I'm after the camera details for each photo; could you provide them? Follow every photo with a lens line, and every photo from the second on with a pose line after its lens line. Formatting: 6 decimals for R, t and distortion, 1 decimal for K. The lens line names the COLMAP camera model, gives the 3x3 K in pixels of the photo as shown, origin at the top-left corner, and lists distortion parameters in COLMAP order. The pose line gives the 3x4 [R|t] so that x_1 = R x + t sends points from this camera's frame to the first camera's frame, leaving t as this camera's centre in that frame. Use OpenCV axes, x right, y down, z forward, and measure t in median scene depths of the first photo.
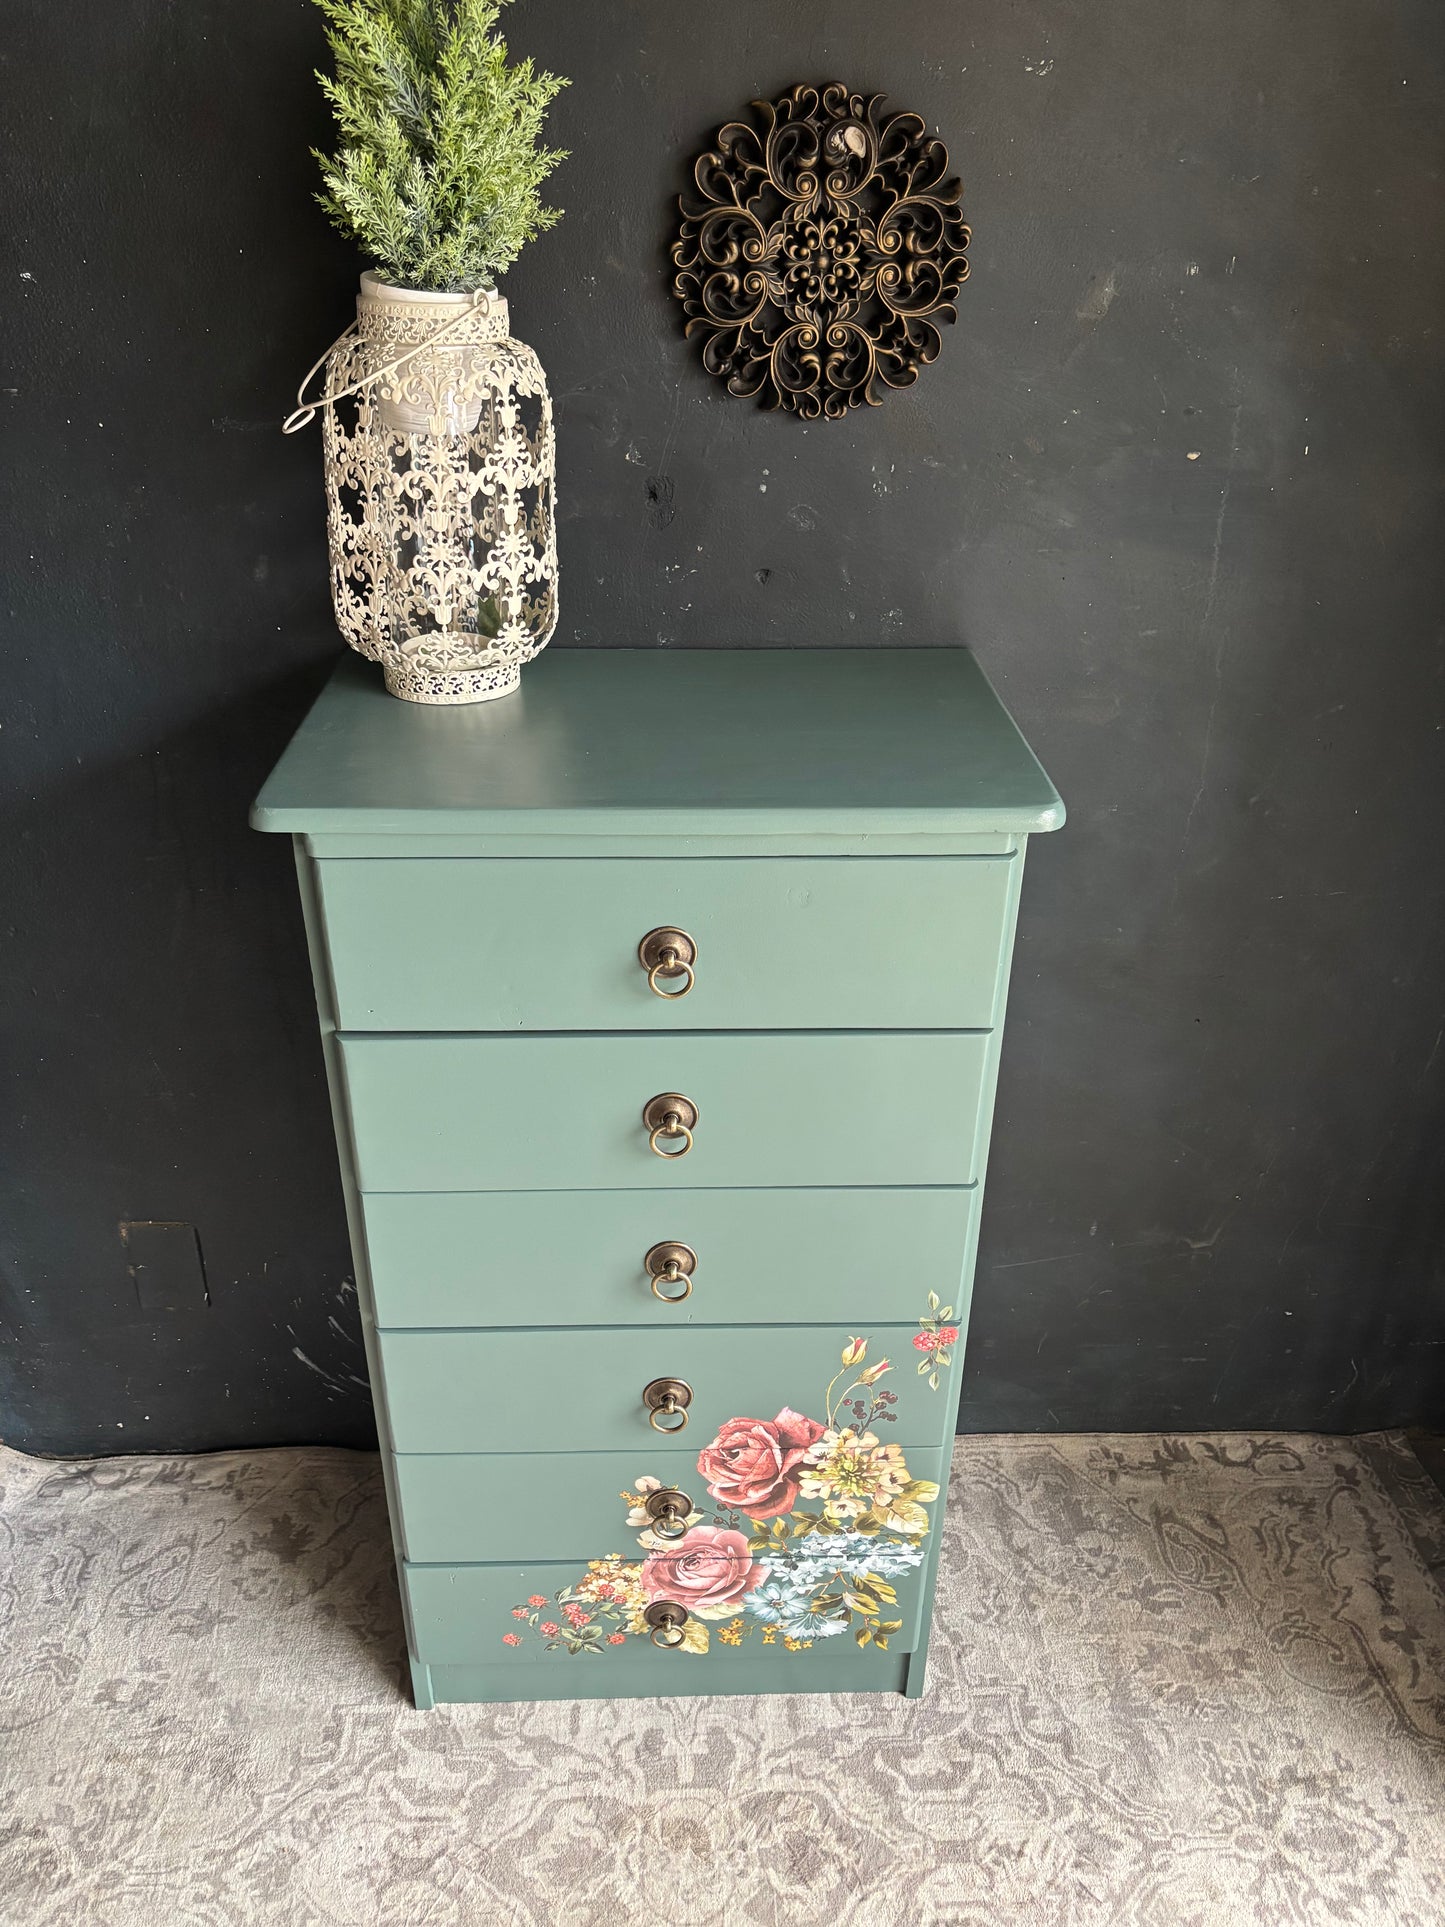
lens RADIAL K [[1457.3, 0, 712.4], [0, 1457.3, 960.6], [0, 0, 1]] dist [0.057076, -0.068271]
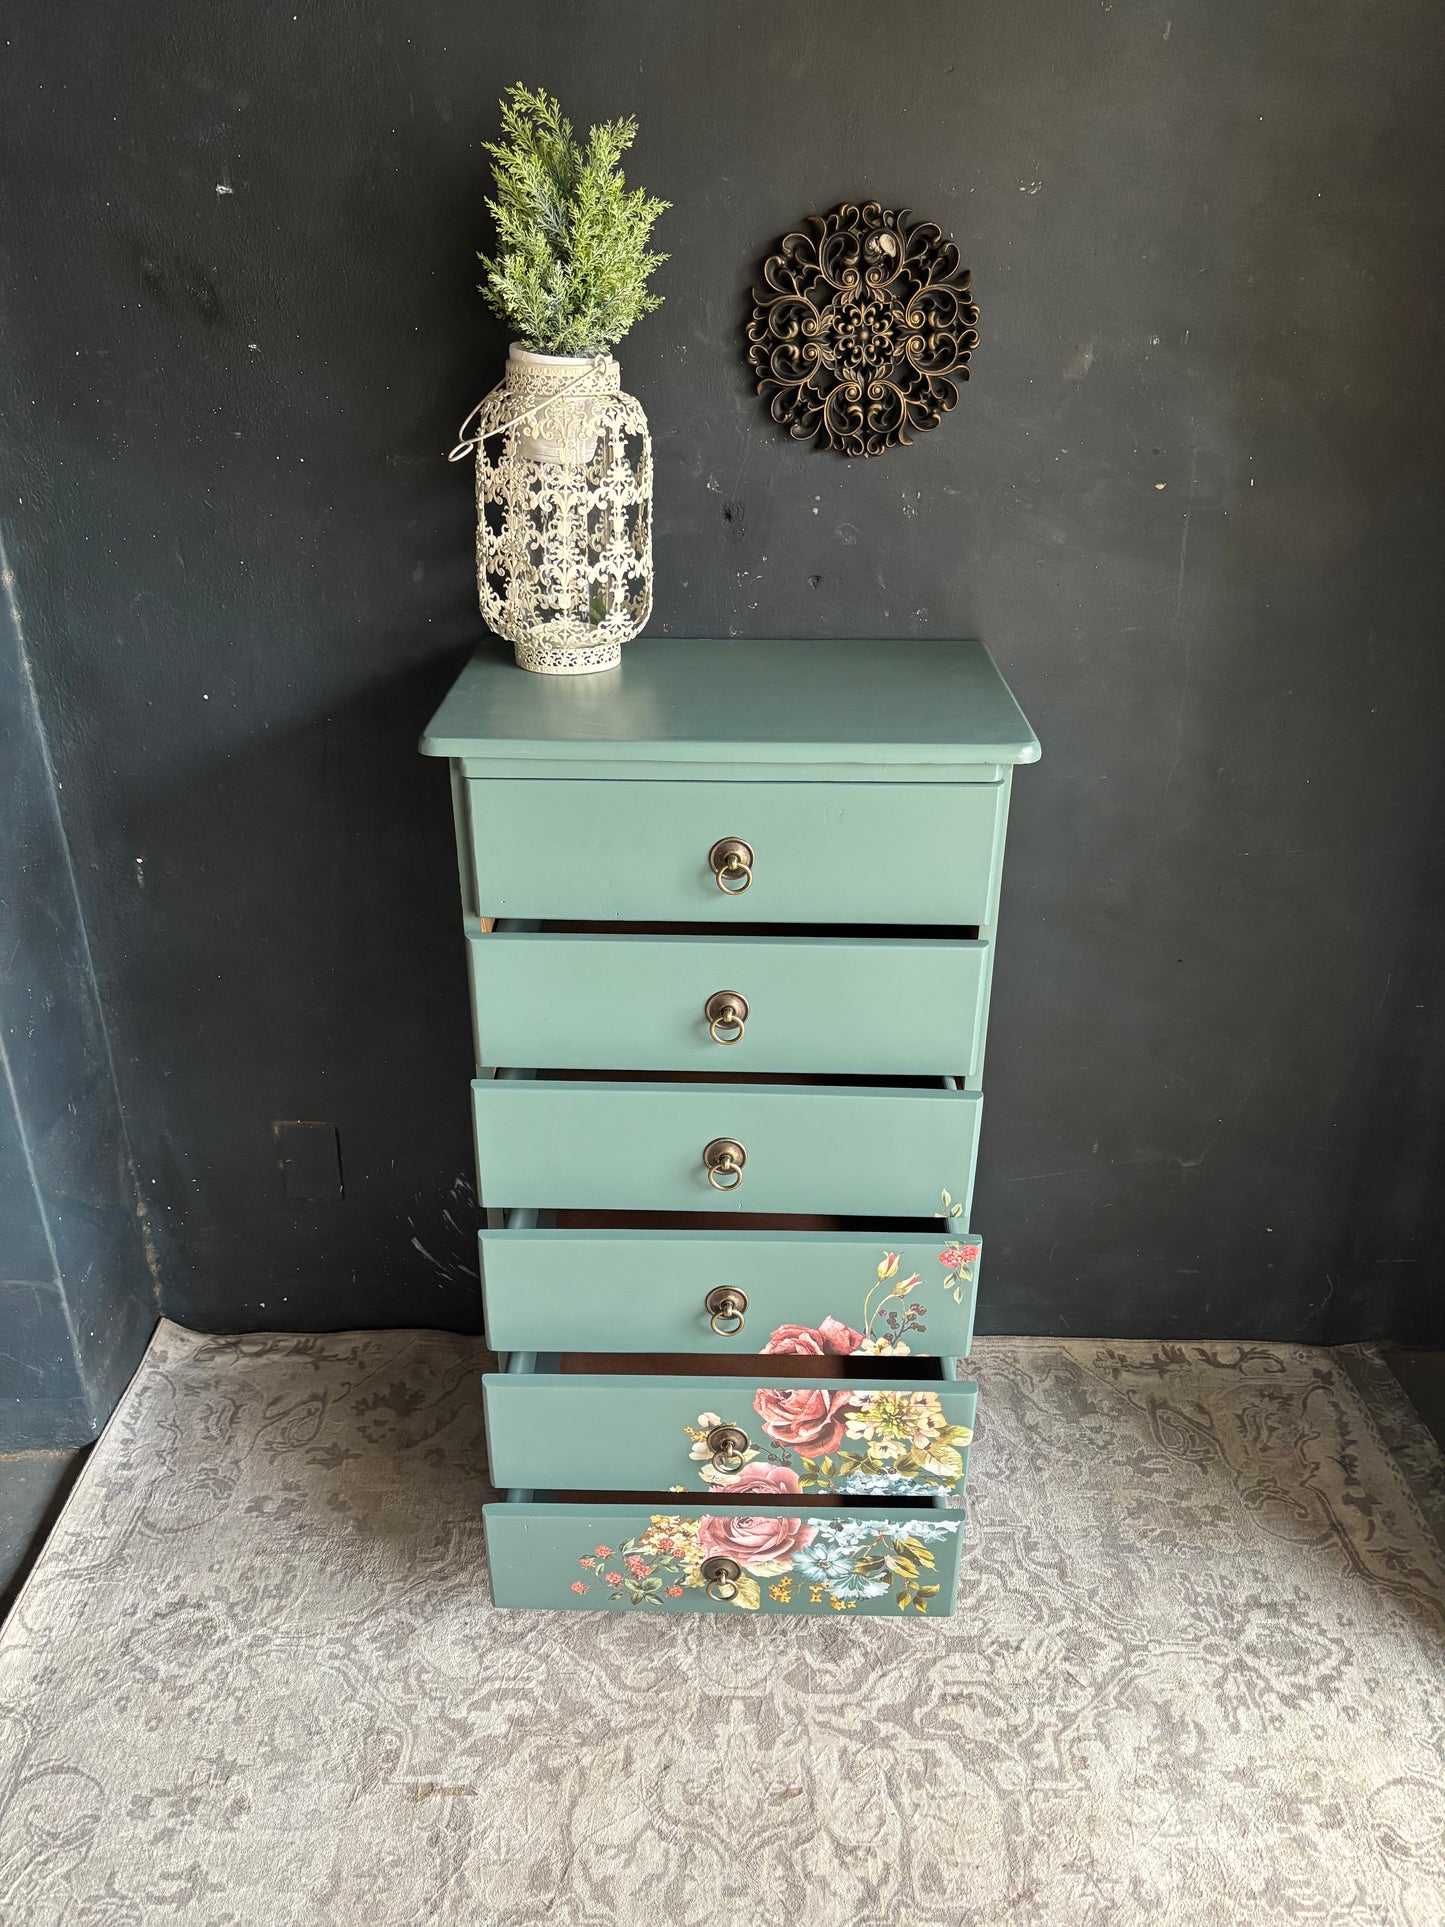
lens RADIAL K [[1457.3, 0, 729.3], [0, 1457.3, 947.6], [0, 0, 1]] dist [0.057076, -0.068271]
pose [[0.999087, 0.016396, -0.039441, 0.014574], [-0.018365, 0.998576, -0.050096, 0.107475], [0.038563, 0.050775, 0.997965, -0.220838]]
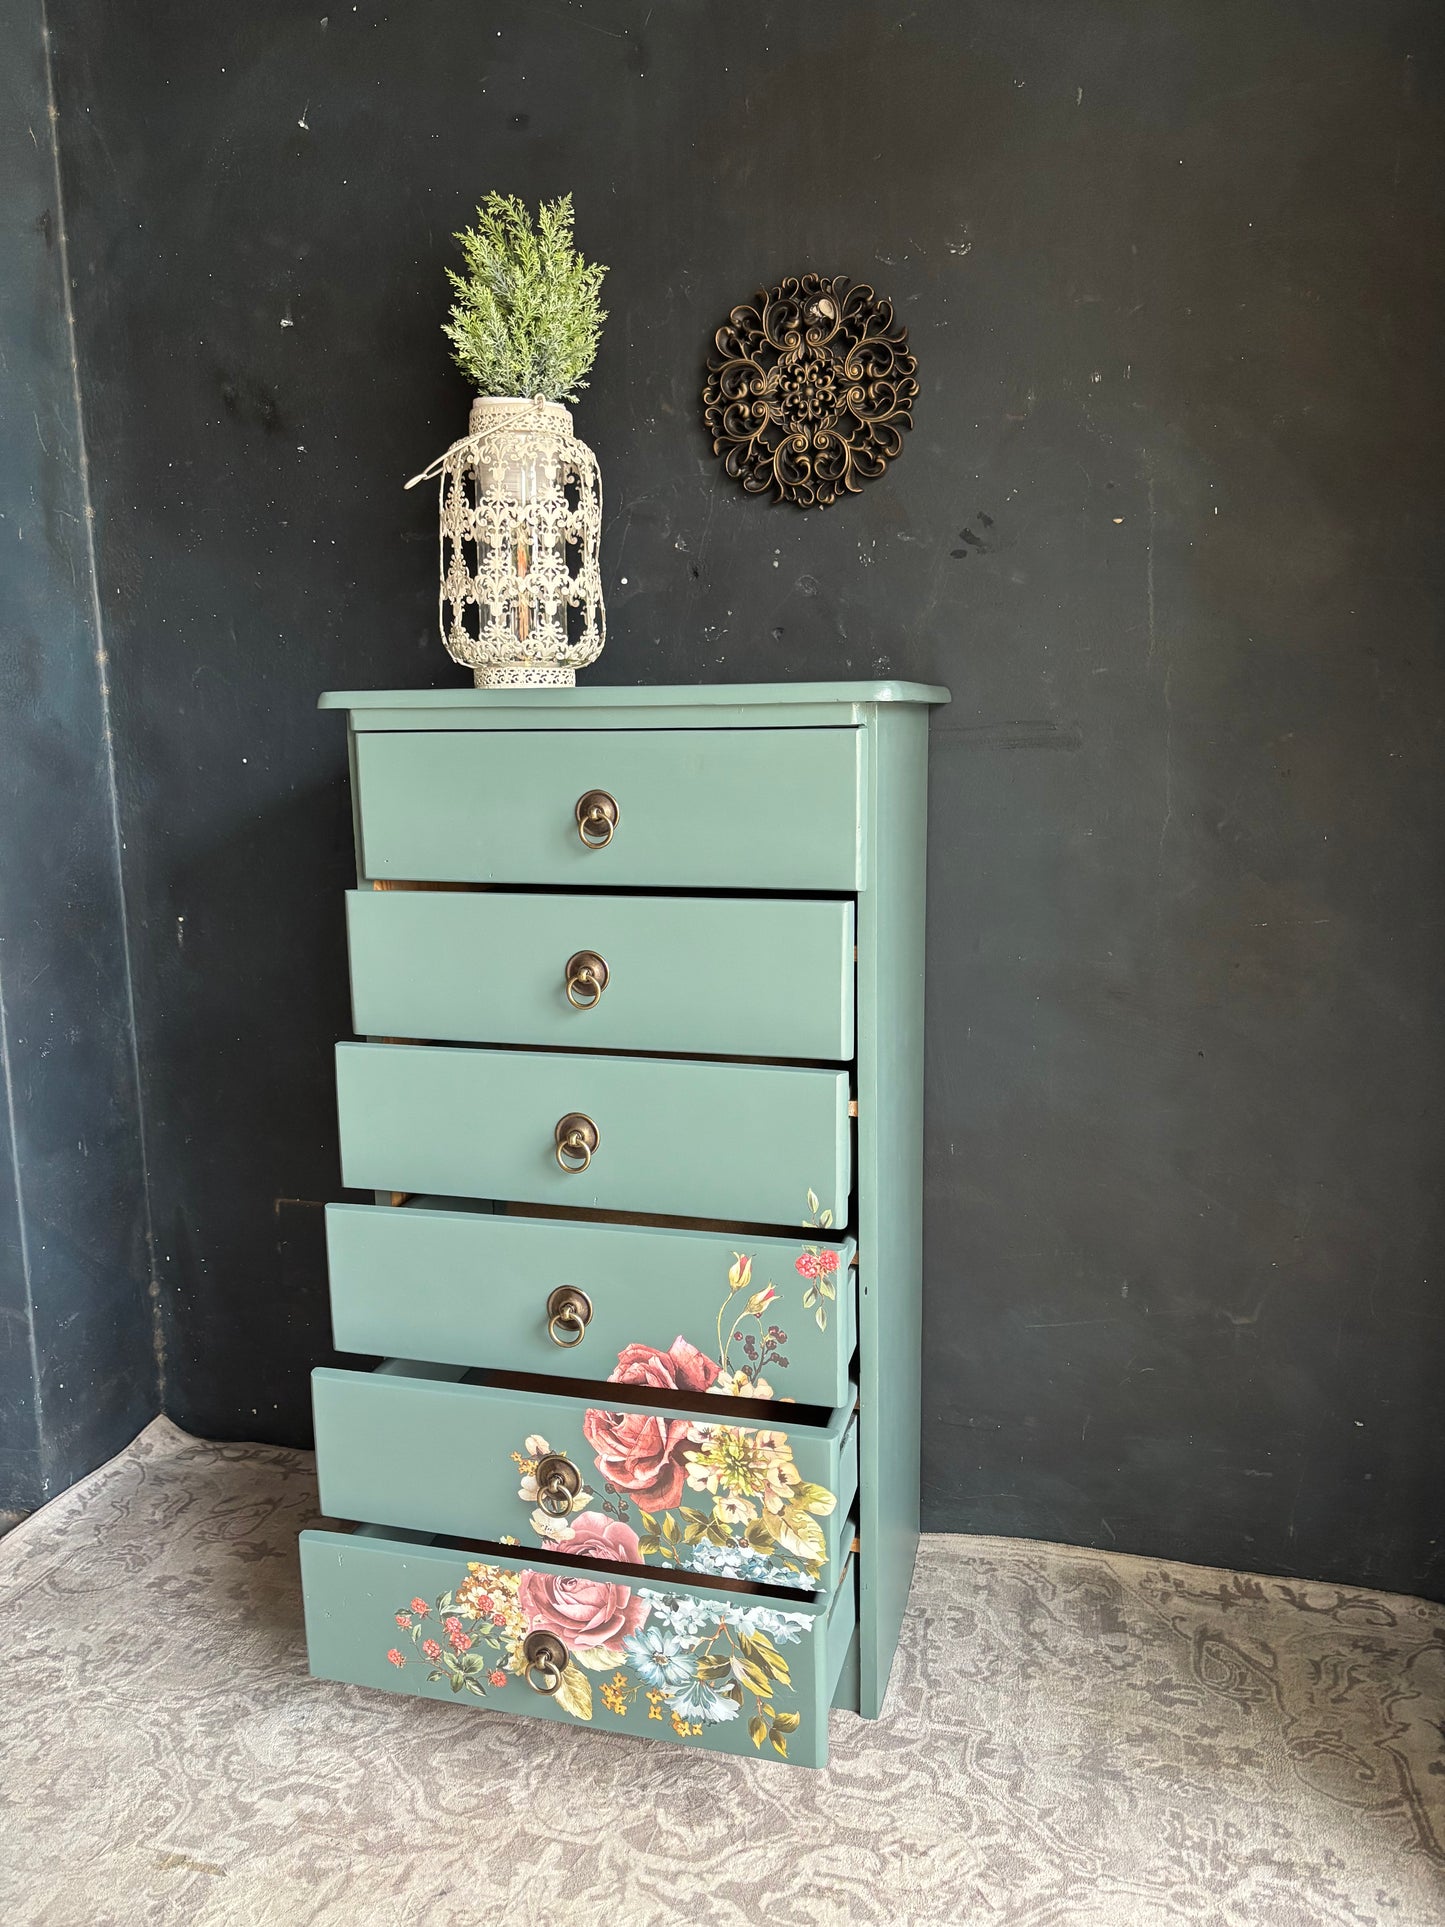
lens RADIAL K [[1457.3, 0, 720.3], [0, 1457.3, 953.8], [0, 0, 1]] dist [0.057076, -0.068271]
pose [[0.953563, 0.023327, -0.300288, 0.354830], [-0.124297, 0.938617, -0.321789, 0.393812], [0.274349, 0.344171, 0.897930, -0.057250]]
